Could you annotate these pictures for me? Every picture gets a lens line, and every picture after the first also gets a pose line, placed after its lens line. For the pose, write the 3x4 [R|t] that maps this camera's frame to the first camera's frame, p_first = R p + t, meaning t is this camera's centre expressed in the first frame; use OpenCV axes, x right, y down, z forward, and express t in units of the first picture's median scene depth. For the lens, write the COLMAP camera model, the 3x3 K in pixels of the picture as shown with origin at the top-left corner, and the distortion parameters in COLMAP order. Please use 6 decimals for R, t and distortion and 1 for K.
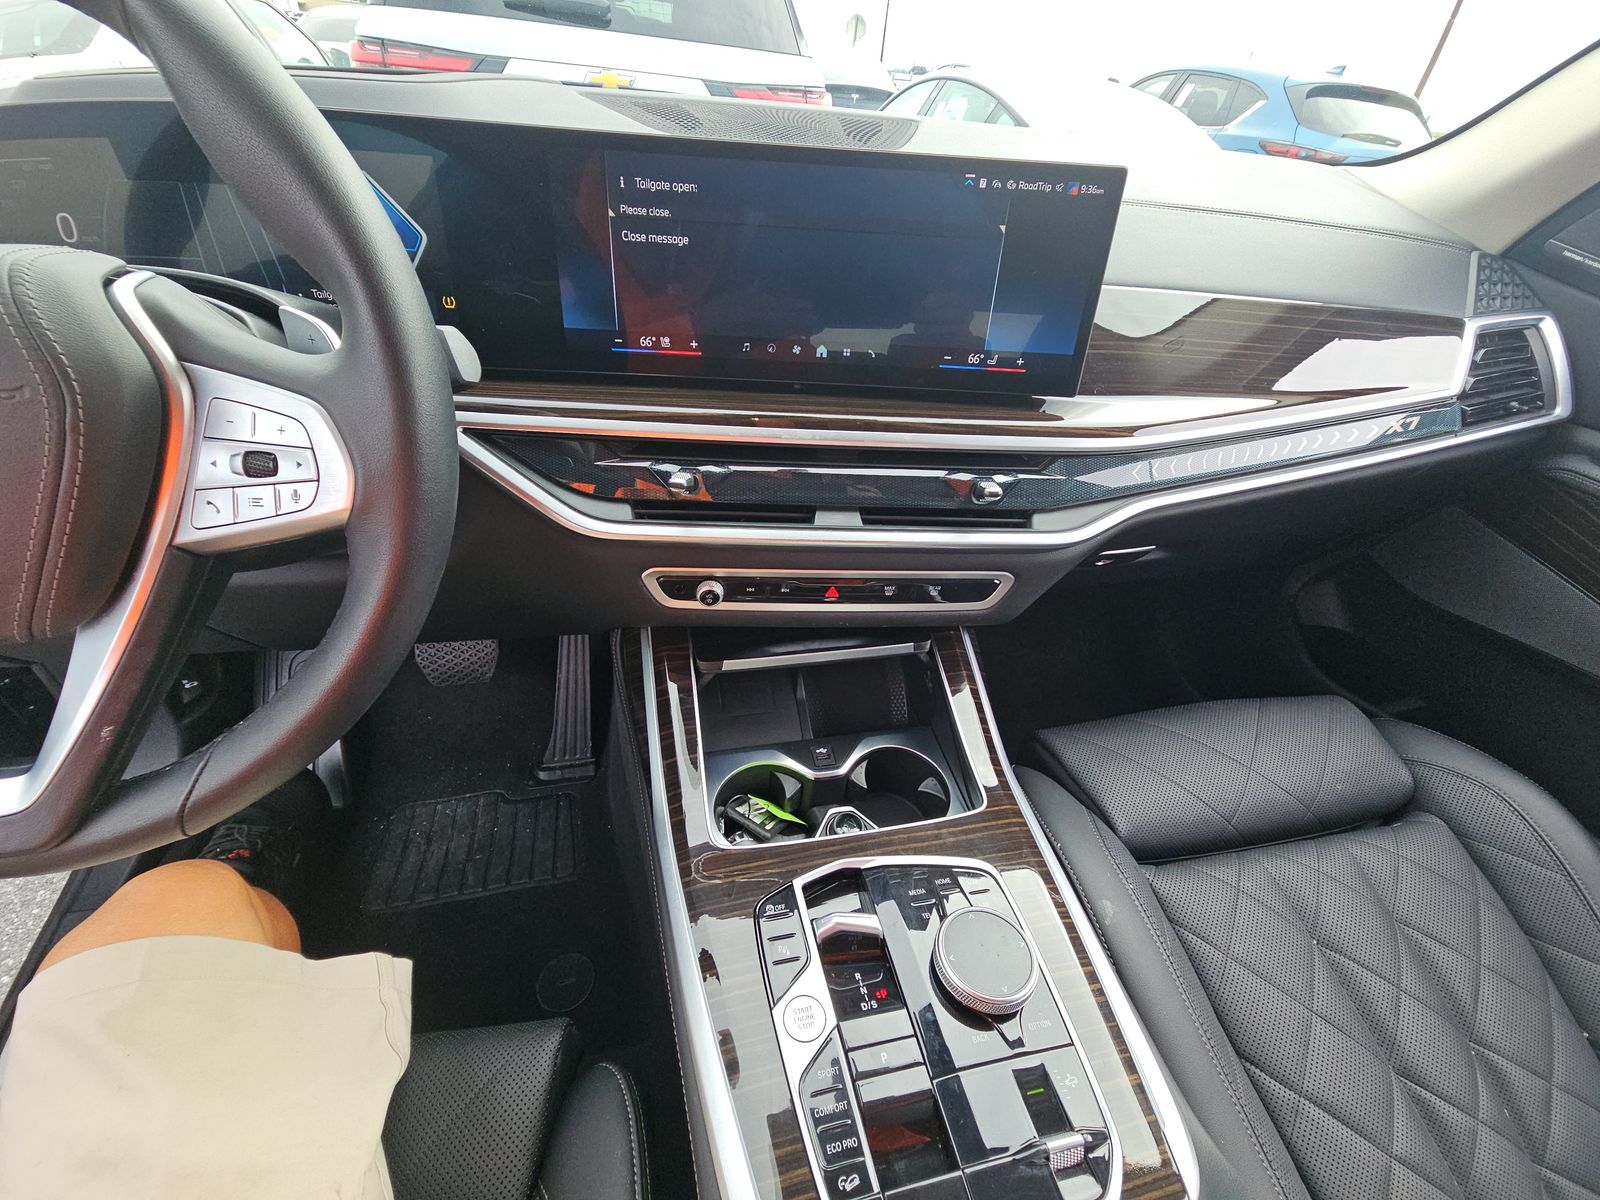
lens RADIAL K [[635.3, 0, 866.8], [0, 635.3, 602.0], [0, 0, 1]] dist [0.024060, -0.014853]
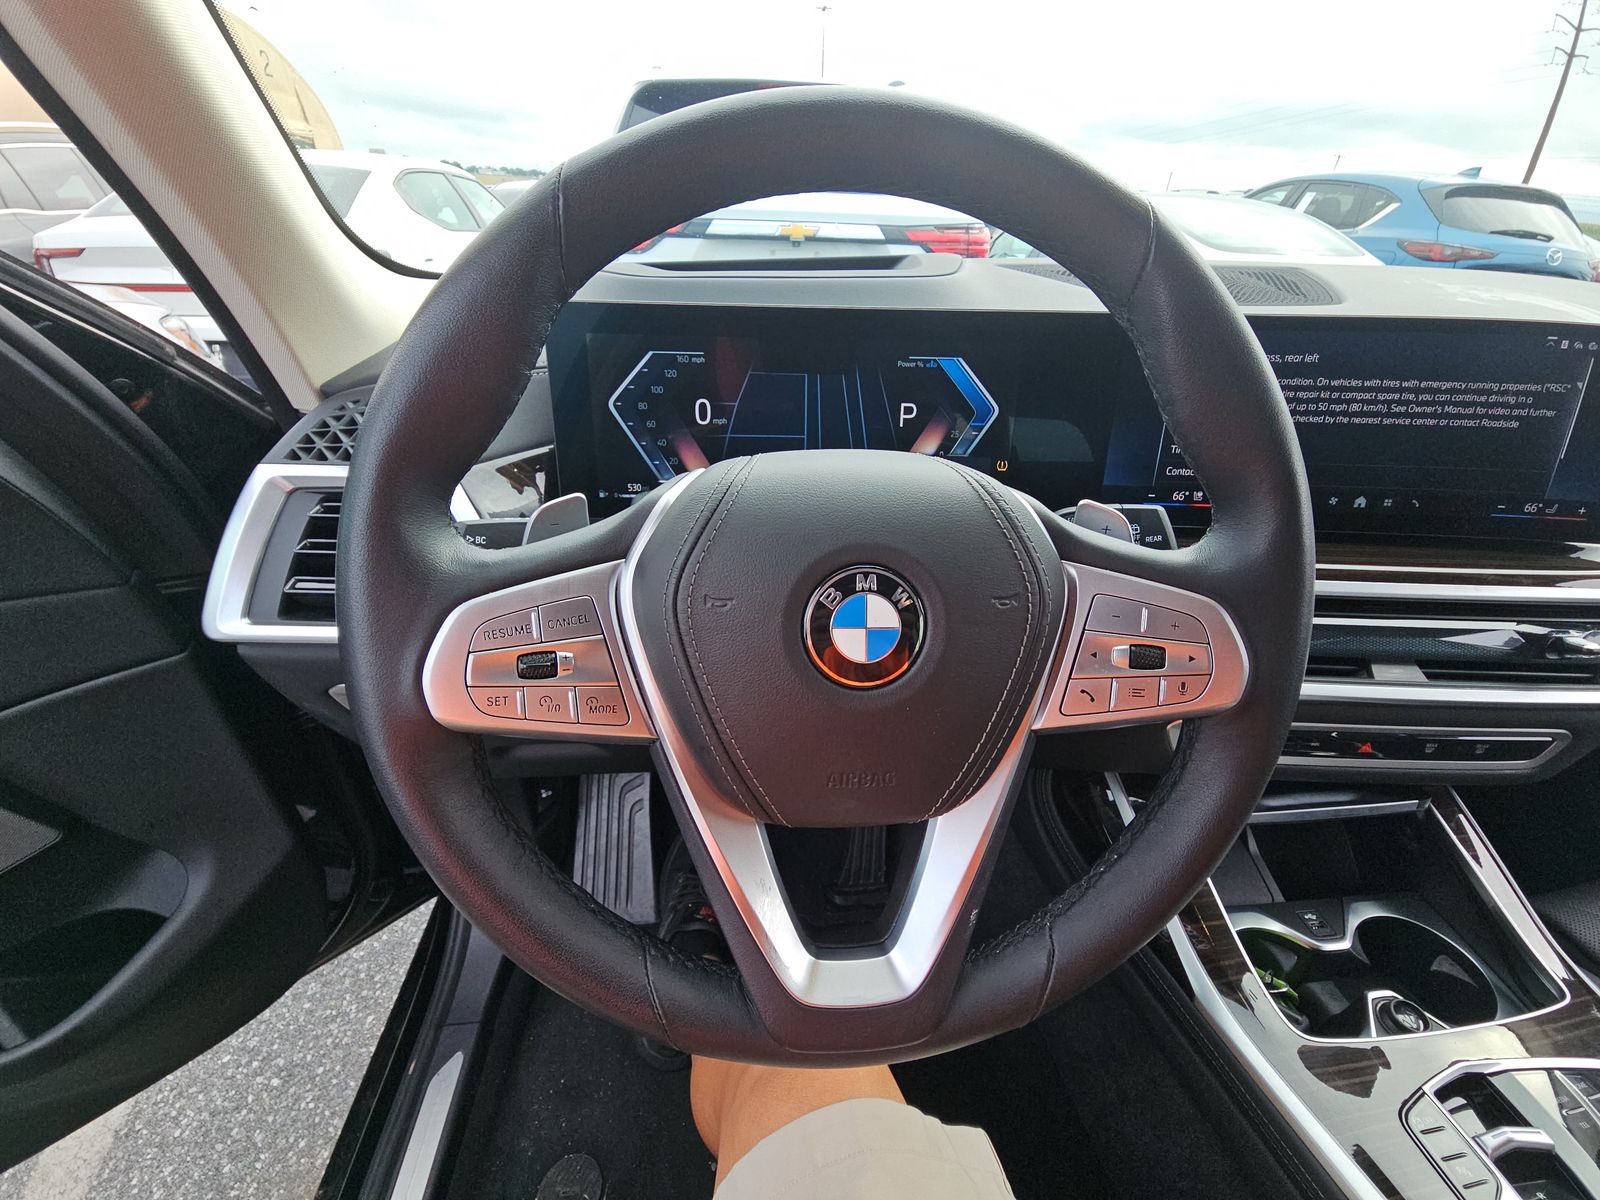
lens RADIAL K [[645.0, 0, 800.0], [0, 645.0, 600.0], [0, 0, 1]] dist [0.022790, -0.016166]
pose [[0.992608, 0.006707, -0.121182, -0.759606], [-0.022754, 0.991052, -0.131523, -0.085373], [0.119216, 0.133308, 0.983878, -0.066994]]
